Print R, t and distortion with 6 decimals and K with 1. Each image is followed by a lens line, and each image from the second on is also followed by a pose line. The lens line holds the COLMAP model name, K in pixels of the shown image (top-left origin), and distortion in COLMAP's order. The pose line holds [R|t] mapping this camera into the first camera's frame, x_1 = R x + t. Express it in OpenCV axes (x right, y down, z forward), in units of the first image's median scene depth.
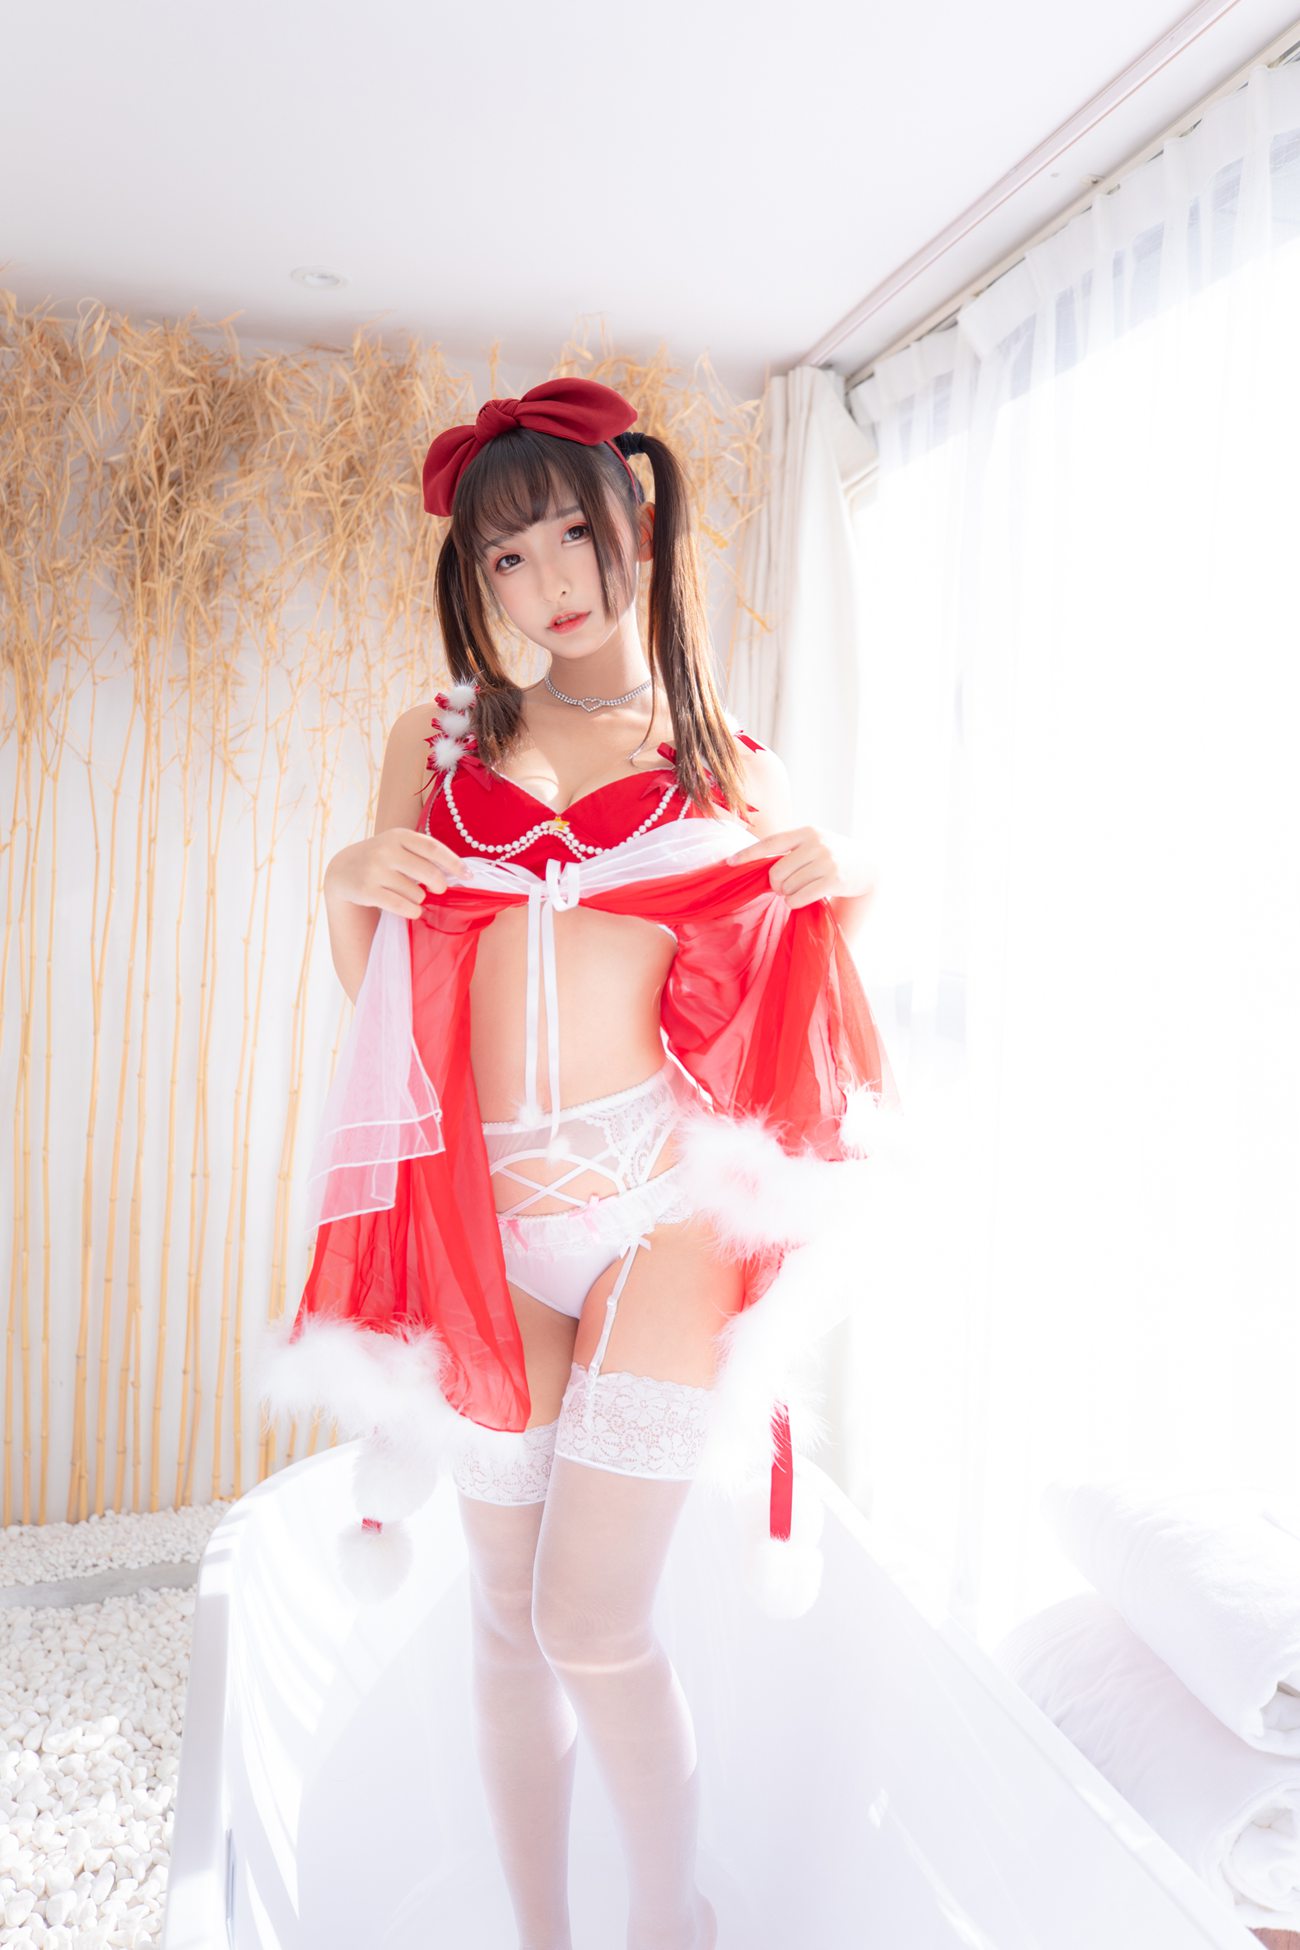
lens RADIAL K [[1596.5, 0, 650.0], [0, 1596.5, 975.0], [0, 0, 1]] dist [0.009727, 0.004931]
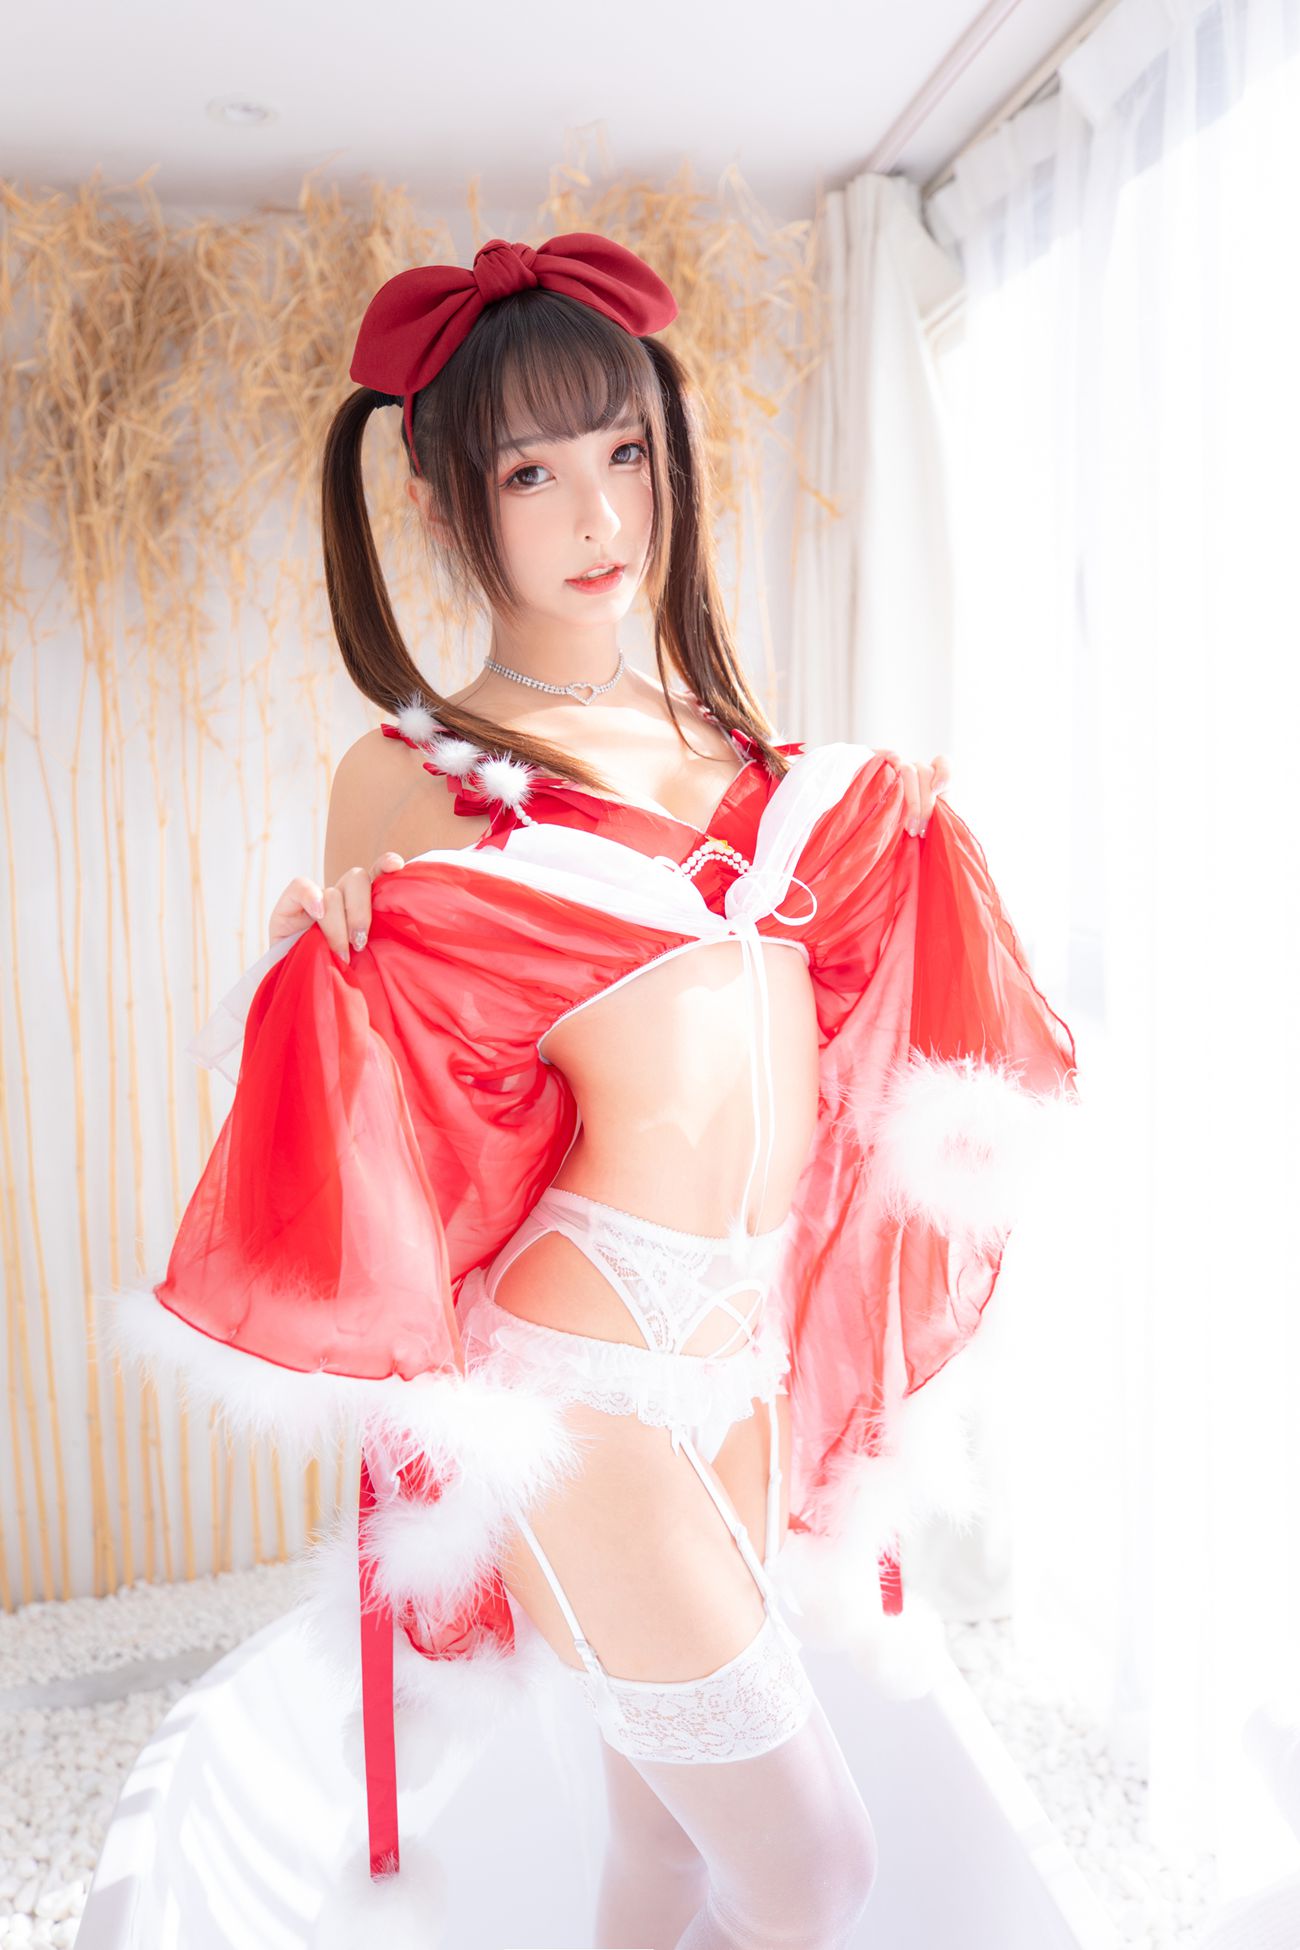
lens RADIAL K [[1533.5, 0, 651.9], [0, 1533.5, 970.2], [0, 0, 1]] dist [0.000751, 0.024661]
pose [[0.994424, -0.051648, -0.091937, 0.041615], [0.057803, 0.996171, 0.065594, -0.044092], [0.088197, -0.070542, 0.993602, 0.209190]]
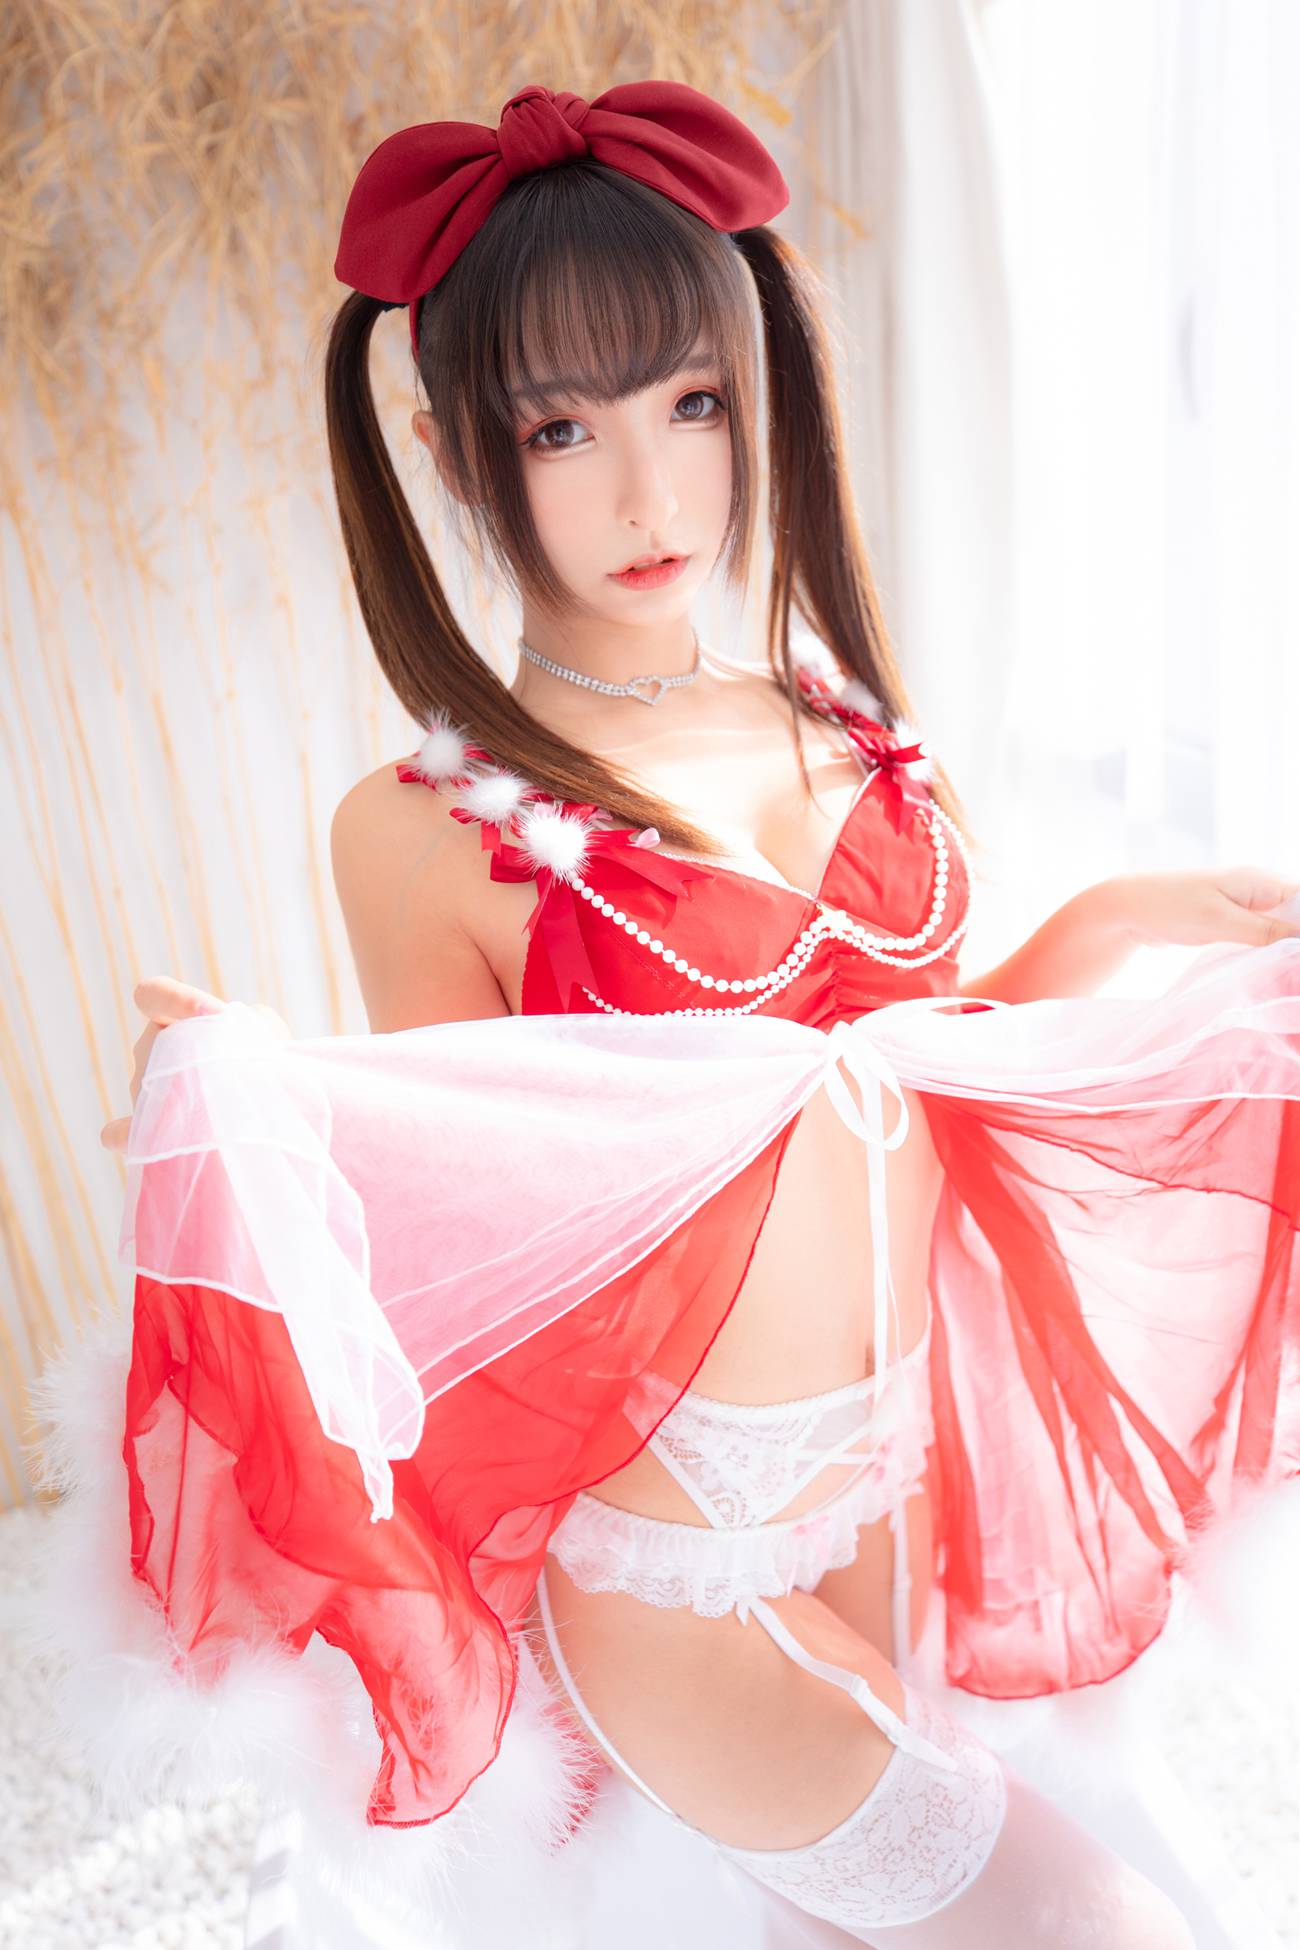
lens RADIAL K [[1493.6, 0, 631.5], [0, 1493.6, 975.1], [0, 0, 1]] dist [-0.005131, 0.029153]
pose [[0.986268, -0.117828, -0.115722, 0.014202], [0.148228, 0.940533, 0.305658, -0.136757], [0.072826, -0.318614, 0.945083, 0.316326]]
